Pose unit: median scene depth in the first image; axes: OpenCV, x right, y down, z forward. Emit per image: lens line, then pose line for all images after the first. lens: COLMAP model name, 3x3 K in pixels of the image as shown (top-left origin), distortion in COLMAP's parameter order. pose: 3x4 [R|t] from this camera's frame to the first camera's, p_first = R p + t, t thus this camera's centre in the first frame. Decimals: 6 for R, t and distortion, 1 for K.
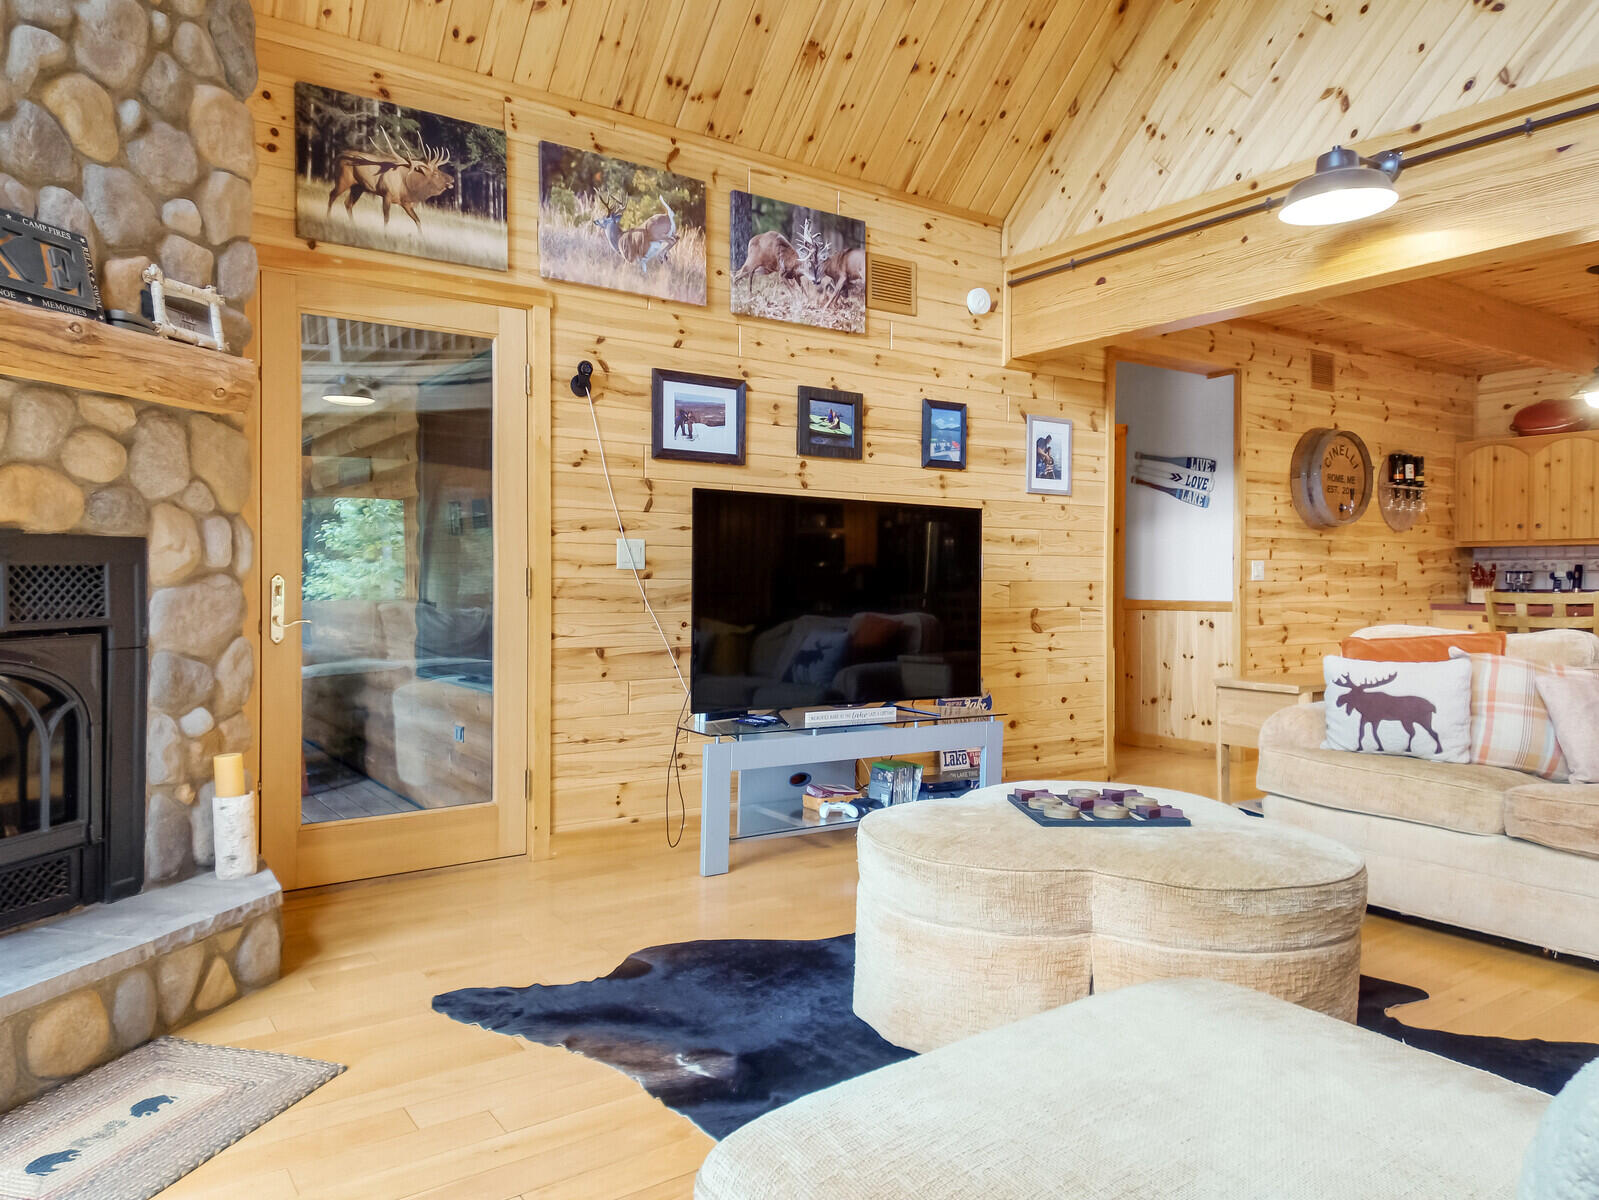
lens RADIAL K [[1074.1, 0, 795.9], [0, 1074.1, 592.0], [0, 0, 1]] dist [0.067056, -0.085965]
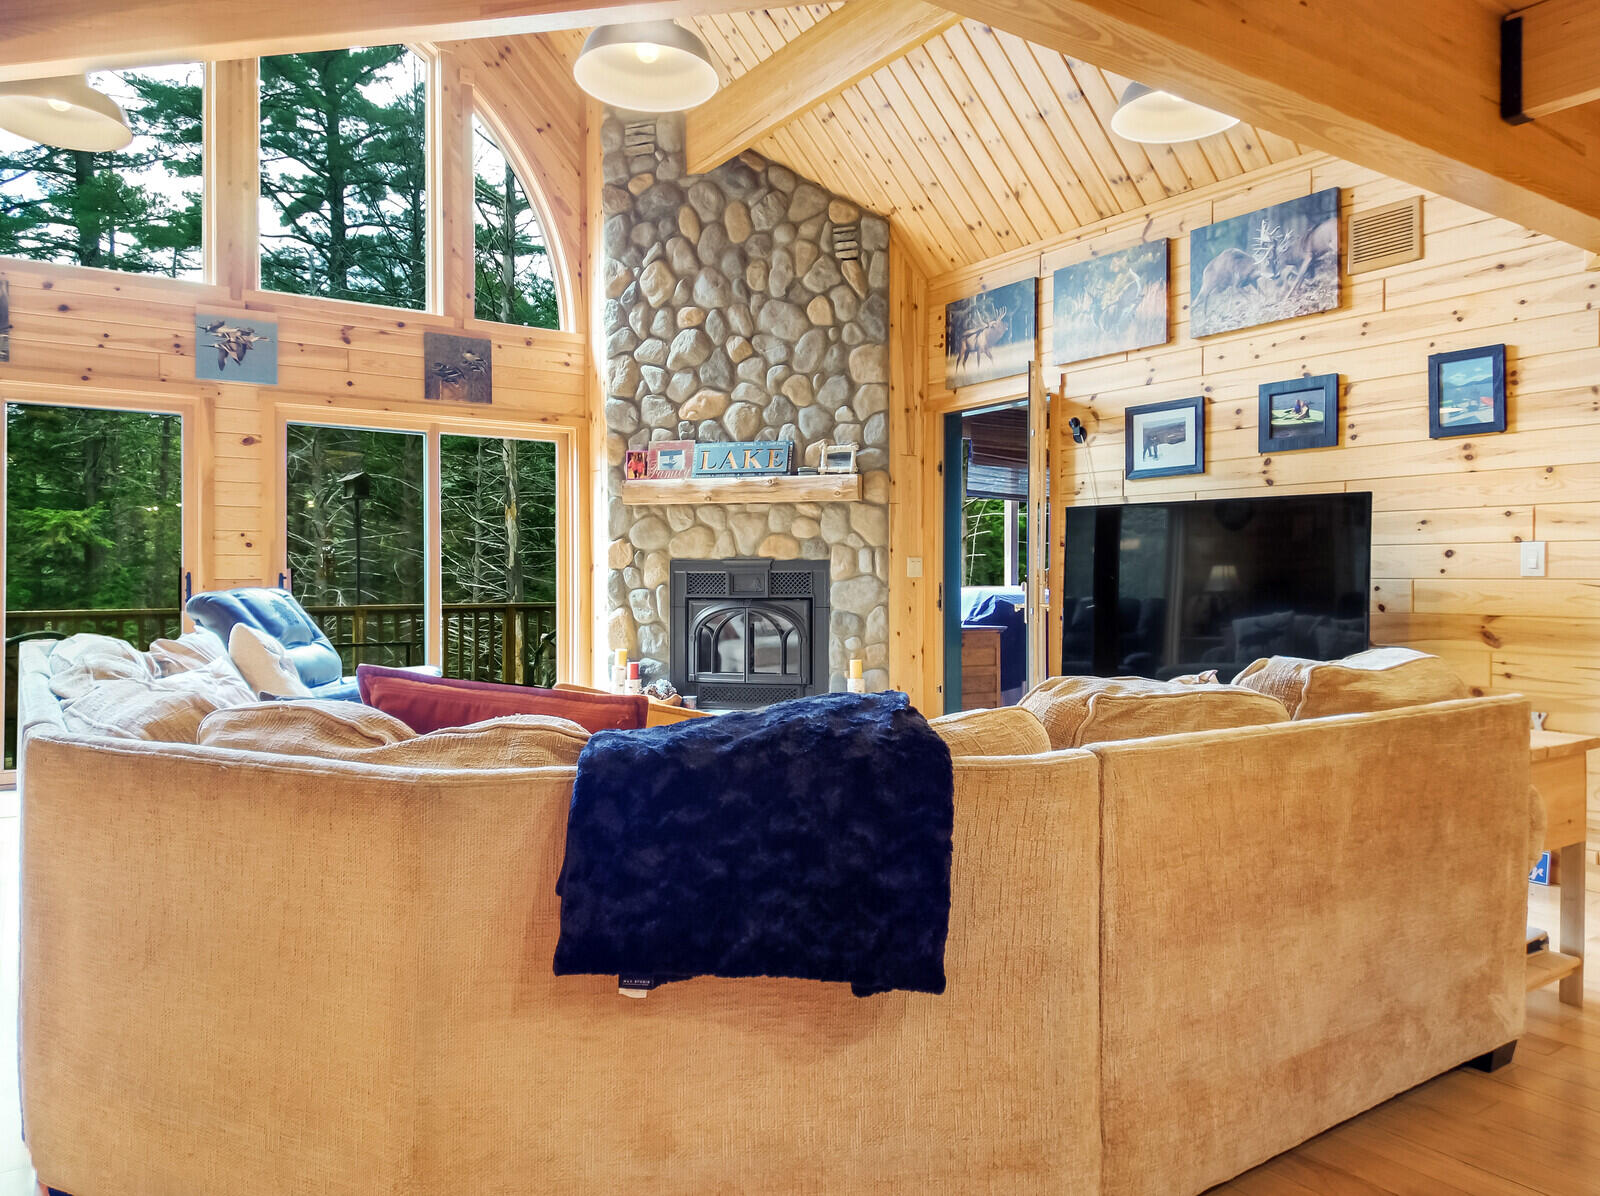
lens RADIAL K [[1094.6, 0, 791.3], [0, 1094.6, 589.4], [0, 0, 1]] dist [0.077669, -0.127966]
pose [[-0.001283, 0.008640, -0.999962, 1.265669], [-0.010430, 0.999908, 0.008653, -0.005450], [0.999945, 0.010441, -0.001193, 0.682216]]
